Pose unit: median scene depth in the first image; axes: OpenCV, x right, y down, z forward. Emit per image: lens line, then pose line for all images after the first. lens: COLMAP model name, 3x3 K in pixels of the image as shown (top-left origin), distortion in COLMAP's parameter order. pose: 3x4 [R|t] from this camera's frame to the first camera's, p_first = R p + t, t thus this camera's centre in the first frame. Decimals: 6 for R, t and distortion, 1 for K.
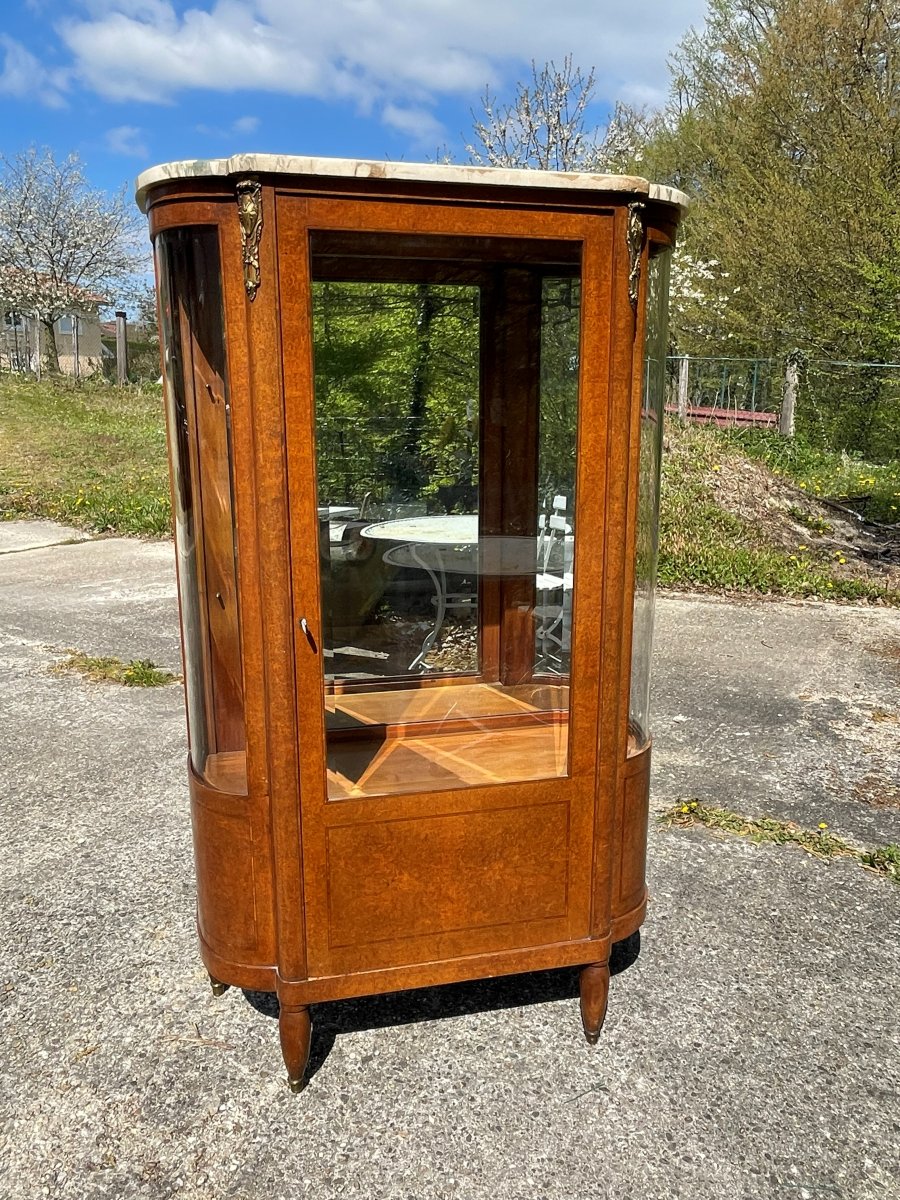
lens RADIAL K [[925.7, 0, 450.0], [0, 925.7, 600.0], [0, 0, 1]] dist [0.001730, -0.008225]
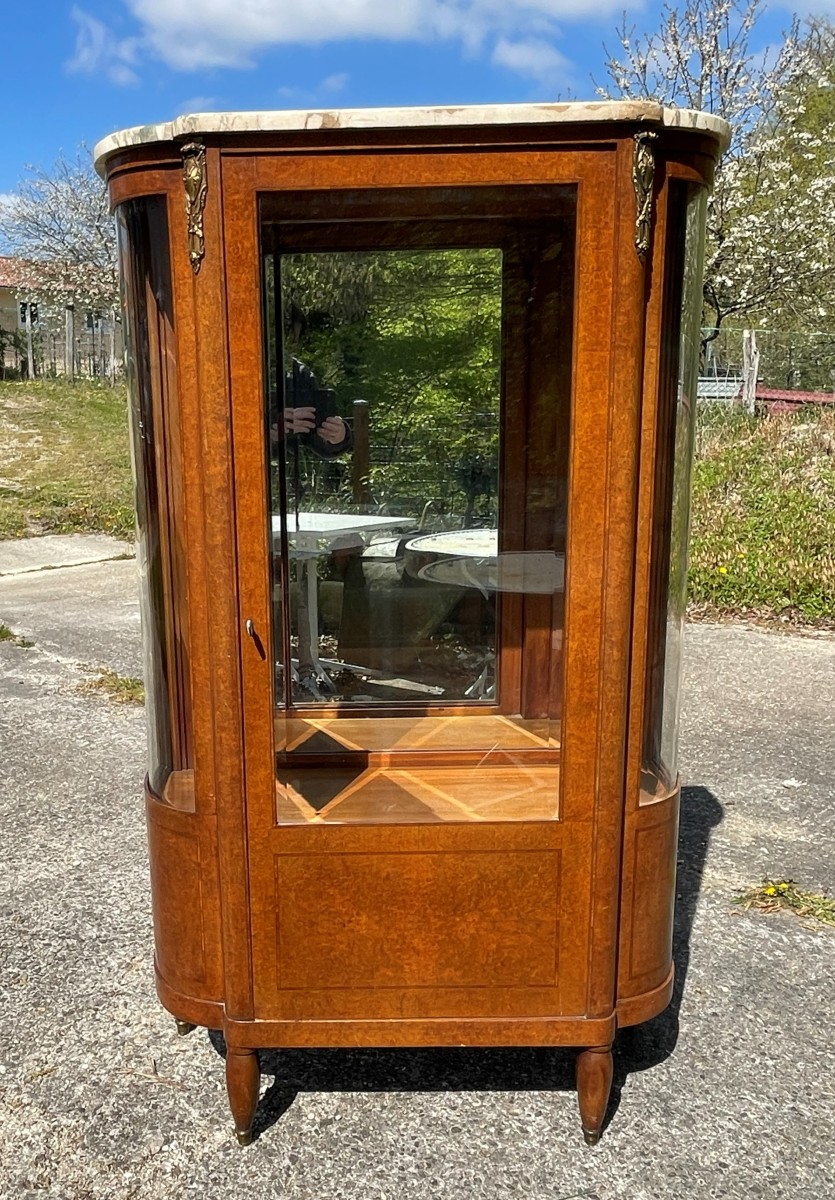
lens RADIAL K [[1132.4, 0, 416.8], [0, 1132.4, 671.3], [0, 0, 1]] dist [0.002463, -0.008216]
pose [[0.966602, 0.034835, -0.253902, 0.255927], [-0.033841, 0.999393, 0.008281, 0.049361], [0.254037, 0.000588, 0.967194, -0.034125]]
